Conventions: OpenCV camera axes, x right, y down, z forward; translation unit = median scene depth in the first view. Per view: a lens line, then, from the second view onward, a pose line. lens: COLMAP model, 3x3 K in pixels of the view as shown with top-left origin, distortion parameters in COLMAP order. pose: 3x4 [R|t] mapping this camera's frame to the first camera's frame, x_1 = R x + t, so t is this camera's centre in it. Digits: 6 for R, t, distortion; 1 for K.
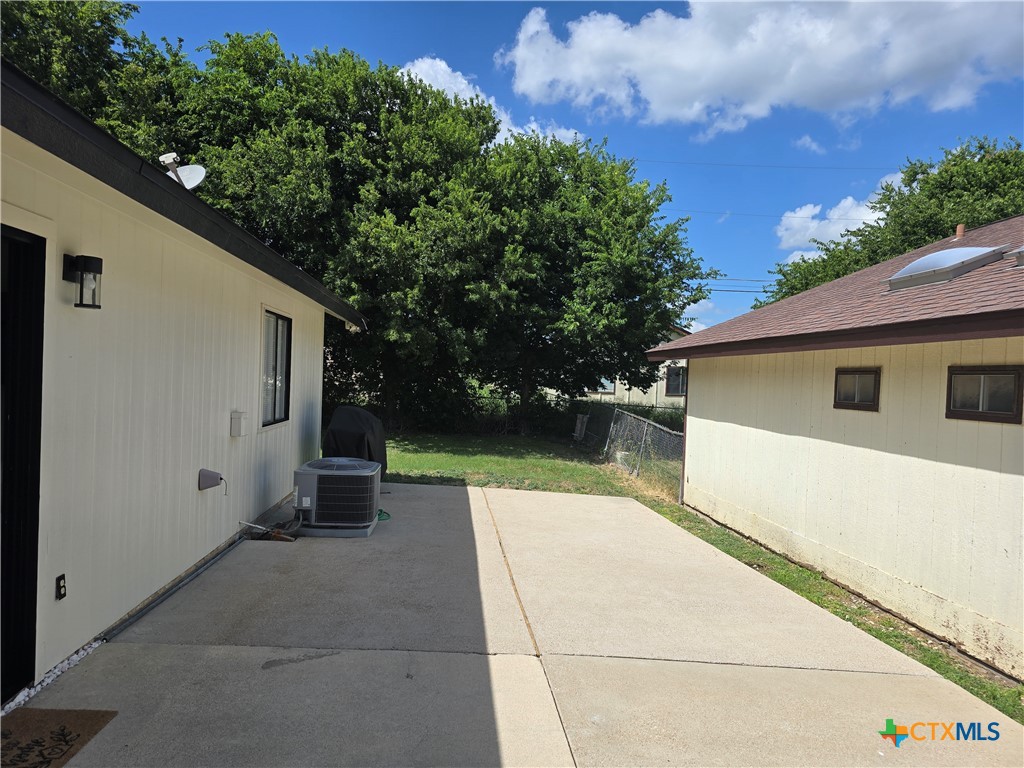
lens RADIAL K [[694.4, 0, 512.0], [0, 694.4, 384.0], [0, 0, 1]] dist [0.078288, -0.072435]
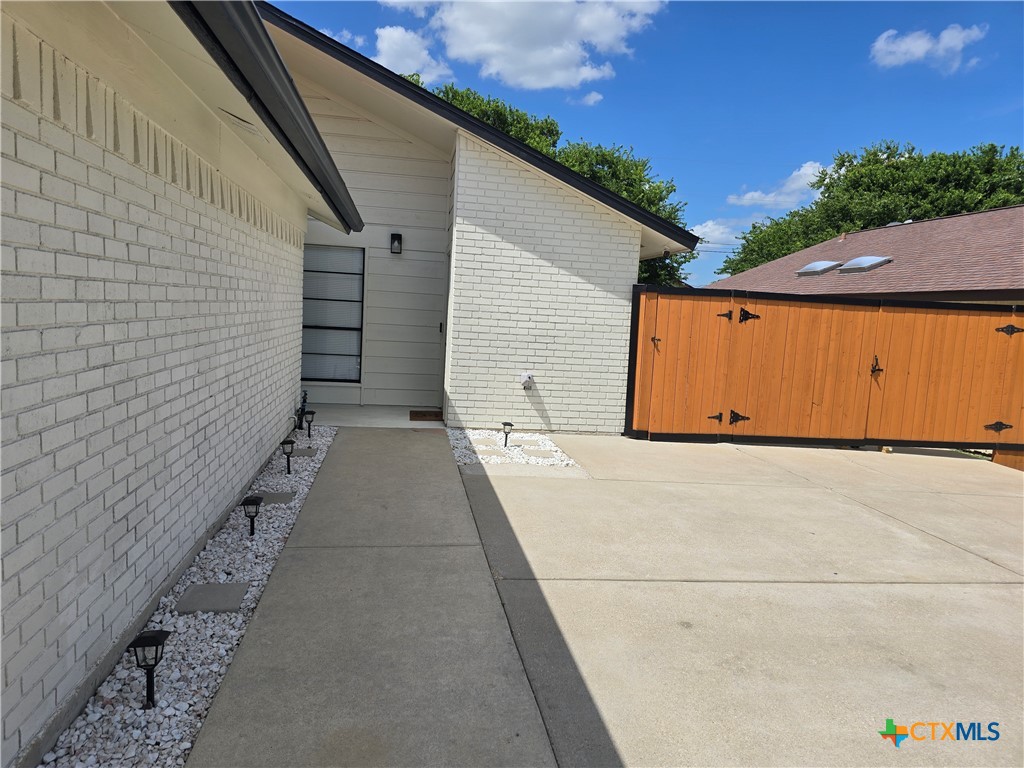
lens RADIAL K [[698.3, 0, 505.8], [0, 698.3, 382.8], [0, 0, 1]] dist [0.072983, -0.075417]
pose [[0.998175, 0.008826, 0.059746, -0.214903], [-0.014646, 0.995109, 0.097691, 0.000801], [-0.058591, -0.098388, 0.993422, -0.494078]]
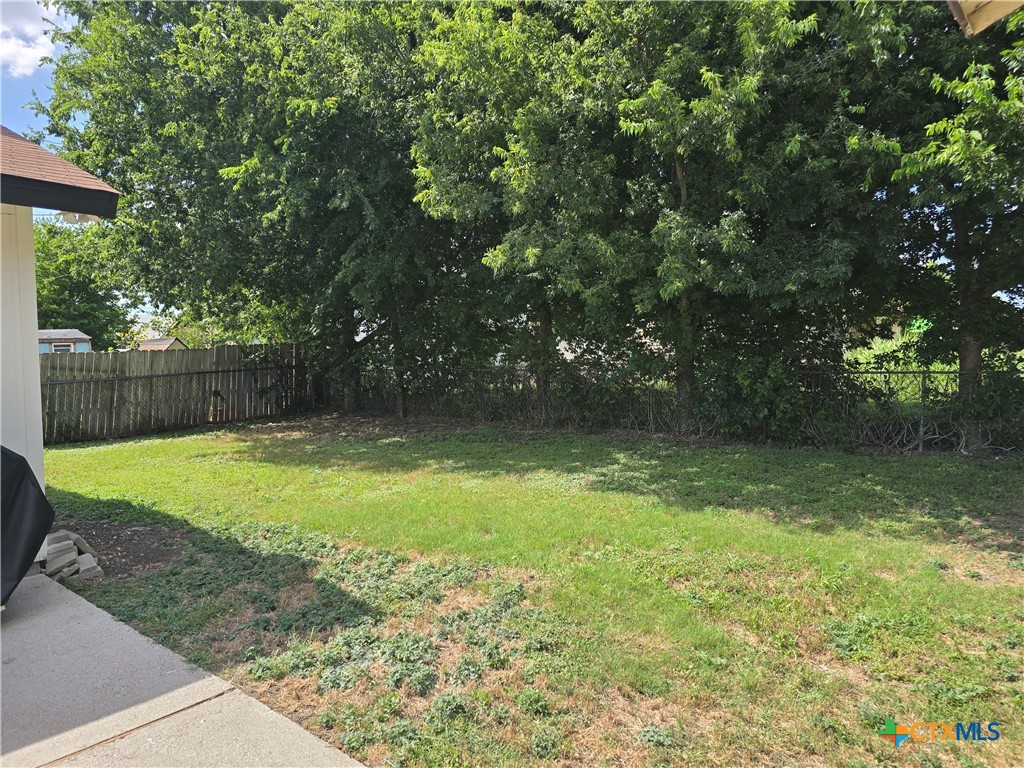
lens RADIAL K [[693.7, 0, 527.9], [0, 693.7, 372.9], [0, 0, 1]] dist [0.058994, -0.040349]
pose [[0.717529, -0.048129, -0.694864, 0.132483], [0.046376, 0.998697, -0.021284, 0.019302], [0.694983, -0.016953, 0.718826, 0.487858]]
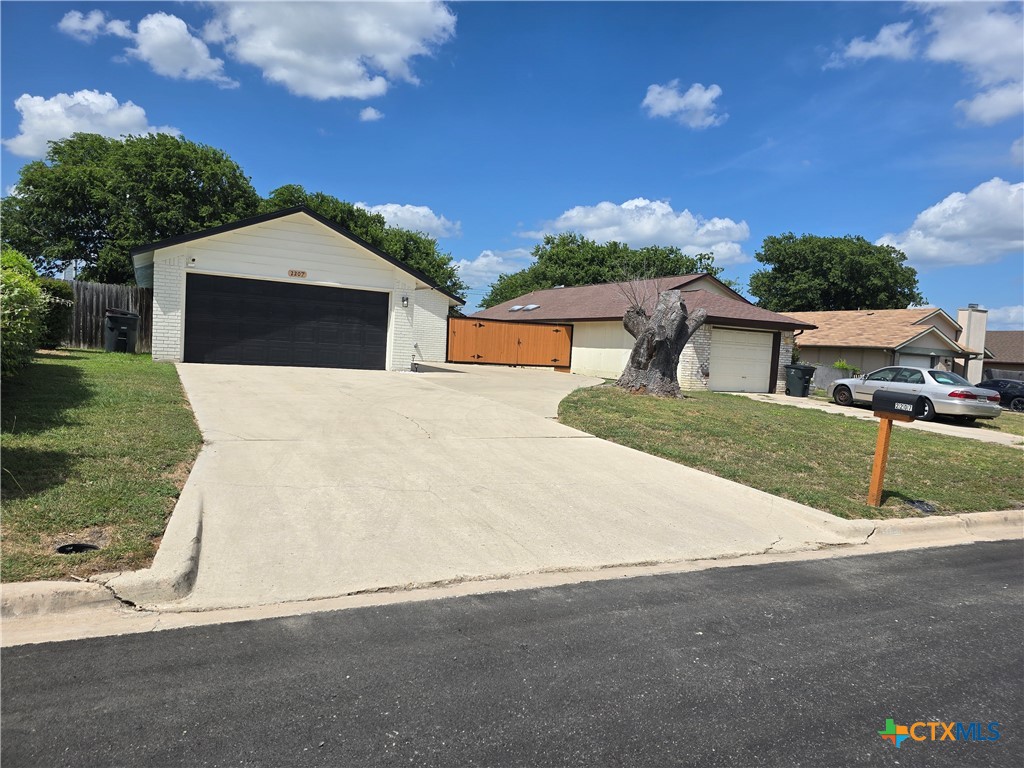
lens RADIAL K [[694.4, 0, 512.0], [0, 694.4, 384.0], [0, 0, 1]] dist [0.078288, -0.072435]
pose [[0.926560, -0.006309, 0.376094, -0.539841], [-0.017832, 0.997998, 0.060673, 0.035220], [-0.375724, -0.062924, 0.924593, -1.484553]]
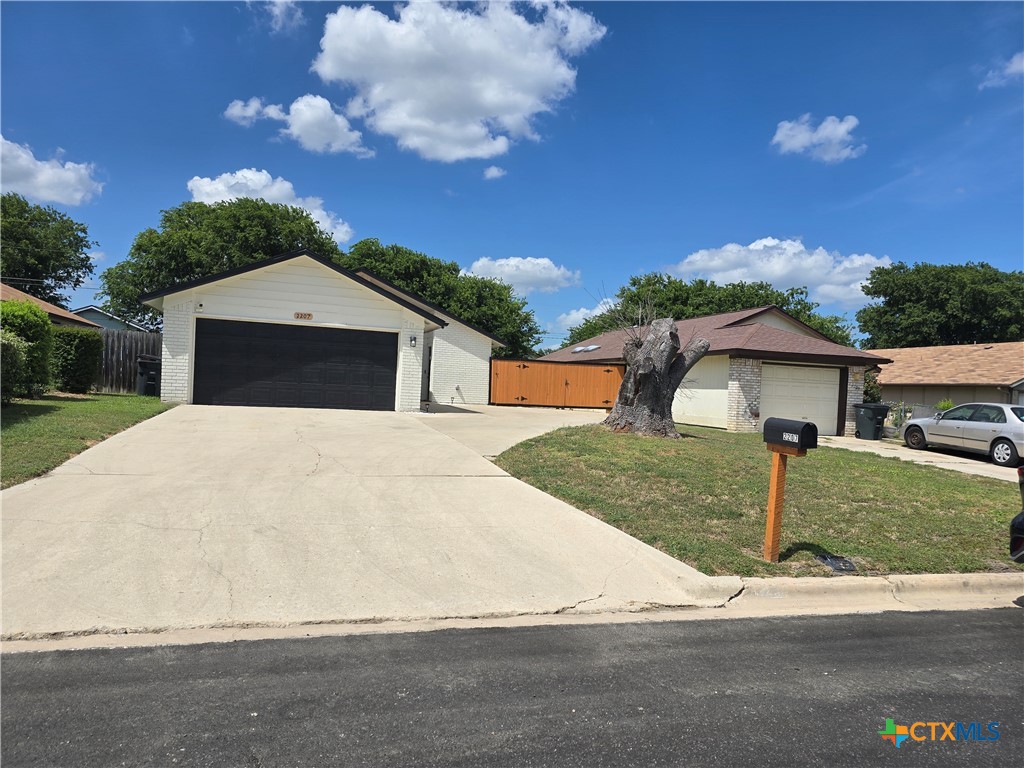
lens RADIAL K [[693.1, 0, 508.3], [0, 693.1, 404.7], [0, 0, 1]] dist [0.075073, -0.078063]
pose [[0.978712, -0.000317, 0.205237, -0.366897], [-0.004621, 0.999711, 0.023582, 0.047093], [-0.205185, -0.024028, 0.978428, -1.485183]]
